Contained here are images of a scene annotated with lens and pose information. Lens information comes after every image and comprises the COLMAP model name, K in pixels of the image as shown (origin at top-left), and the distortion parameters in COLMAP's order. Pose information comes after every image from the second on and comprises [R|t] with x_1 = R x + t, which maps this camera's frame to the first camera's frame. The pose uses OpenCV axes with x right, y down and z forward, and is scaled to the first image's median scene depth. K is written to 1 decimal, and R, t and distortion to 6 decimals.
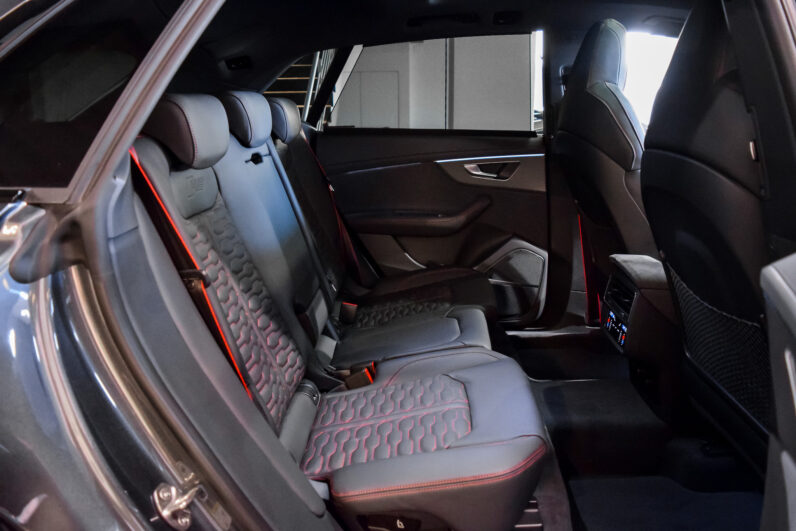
lens RADIAL K [[622.5, 0, 398.0], [0, 622.5, 265.5], [0, 0, 1]] dist [-0.092872, 0.013372]
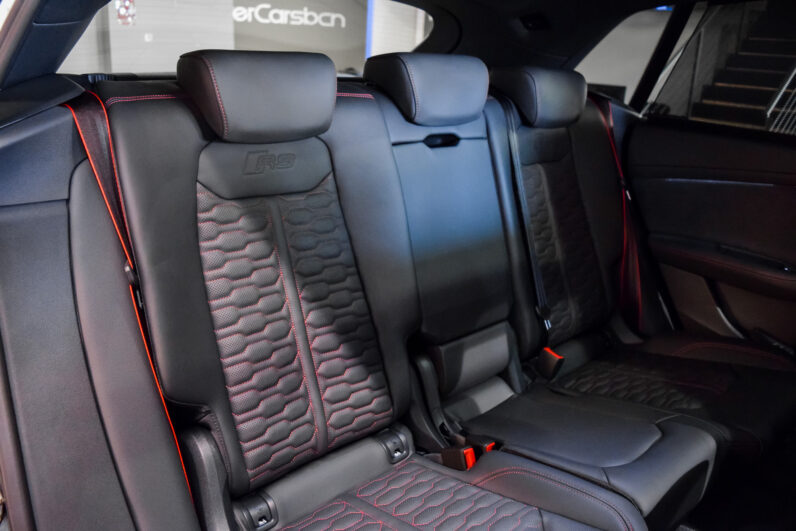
lens RADIAL K [[622.5, 0, 398.0], [0, 622.5, 265.5], [0, 0, 1]] dist [-0.092872, 0.013372]
pose [[0.704641, 0.266394, -0.657660, 0.309761], [-0.232746, 0.962344, 0.140438, -0.123150], [0.670307, 0.054109, 0.740109, 0.403313]]
